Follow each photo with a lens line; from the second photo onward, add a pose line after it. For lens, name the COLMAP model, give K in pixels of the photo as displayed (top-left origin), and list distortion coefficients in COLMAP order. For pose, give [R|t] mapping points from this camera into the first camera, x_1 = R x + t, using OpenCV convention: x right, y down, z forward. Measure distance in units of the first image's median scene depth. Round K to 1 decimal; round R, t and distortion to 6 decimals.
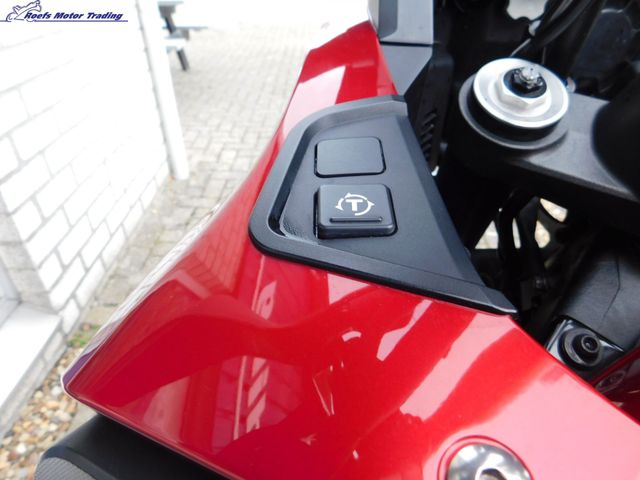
lens RADIAL K [[441.3, 0, 320.0], [0, 441.3, 240.0], [0, 0, 1]] dist [-0.076716, 0.072344]
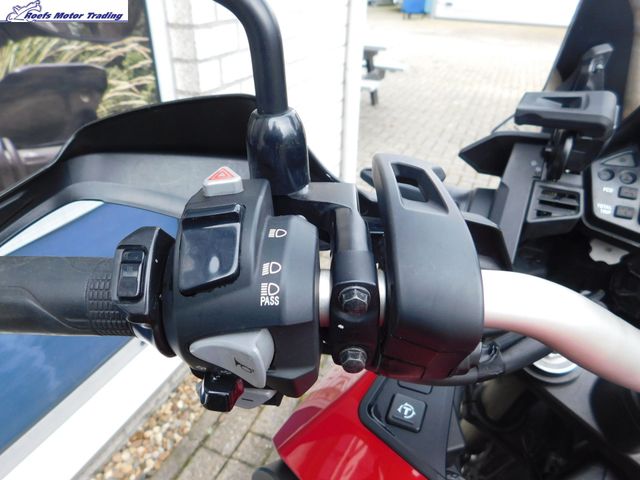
lens RADIAL K [[441.3, 0, 320.0], [0, 441.3, 240.0], [0, 0, 1]] dist [-0.076716, 0.072344]
pose [[0.915218, 0.227600, -0.332529, 0.020279], [-0.244834, 0.969511, -0.010274, -0.074978], [0.320052, 0.090817, 0.943037, -0.125157]]
